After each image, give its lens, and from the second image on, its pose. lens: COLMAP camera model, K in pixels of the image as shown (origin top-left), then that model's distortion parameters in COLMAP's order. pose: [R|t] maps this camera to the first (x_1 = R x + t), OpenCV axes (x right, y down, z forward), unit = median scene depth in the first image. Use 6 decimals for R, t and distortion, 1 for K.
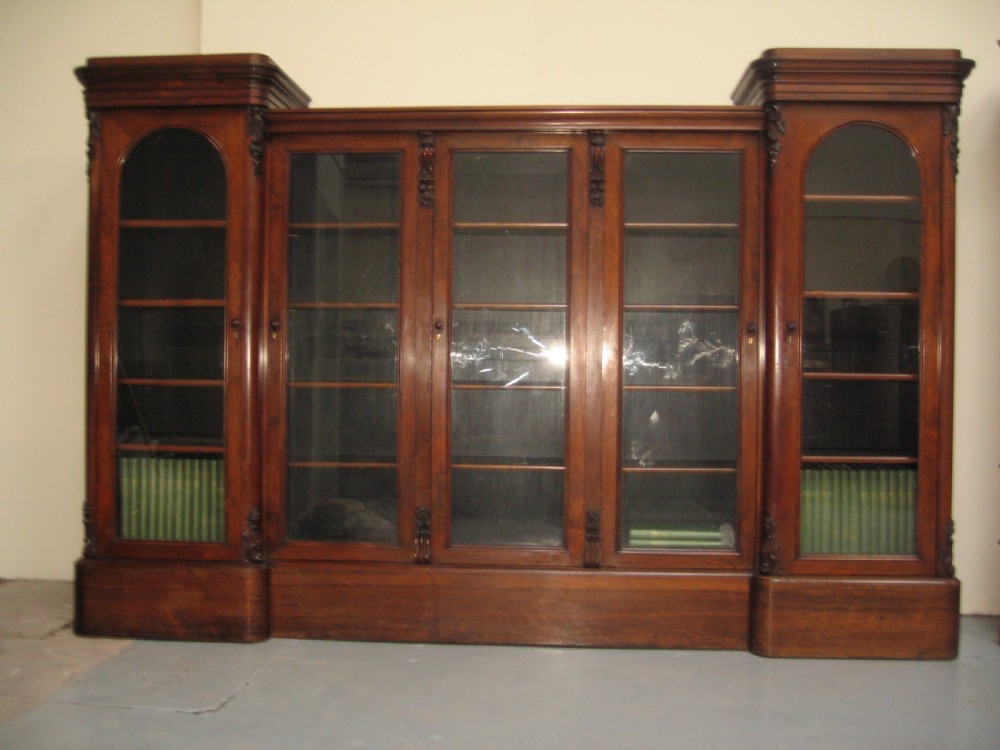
lens RADIAL K [[1106.0, 0, 496.4], [0, 1106.0, 376.2], [0, 0, 1]] dist [-0.092647, 0.000000]
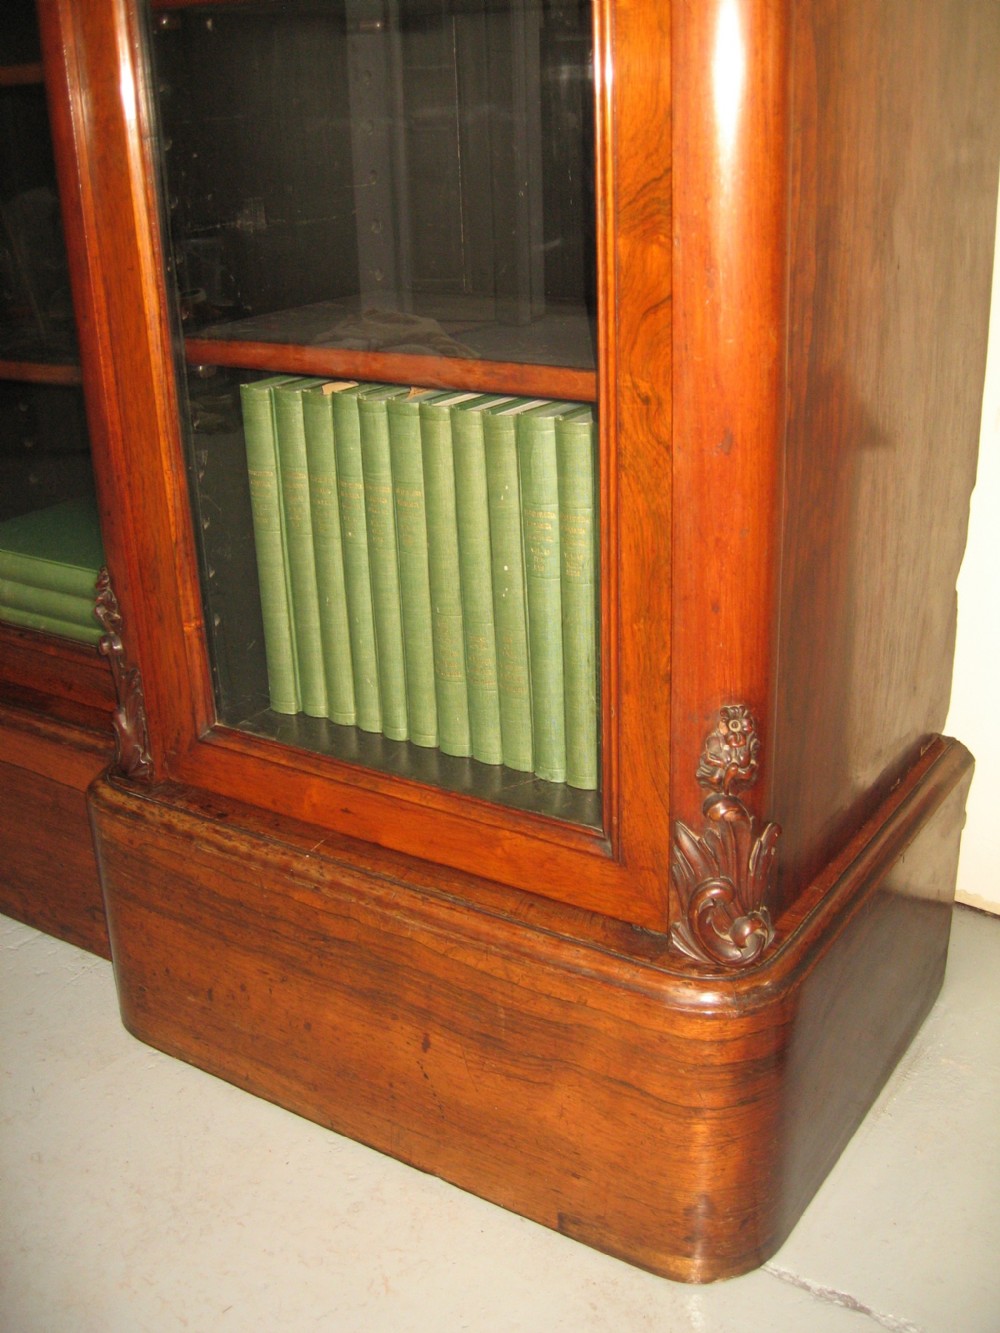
lens RADIAL K [[1474.4, 0, 500.8], [0, 1474.4, 672.7], [0, 0, 1]] dist [-0.092647, 0.000000]
pose [[0.868705, 0.159666, -0.468891, 0.488649], [0.027102, 0.929884, 0.366853, 0.023507], [0.494588, -0.331395, 0.803468, 0.741385]]
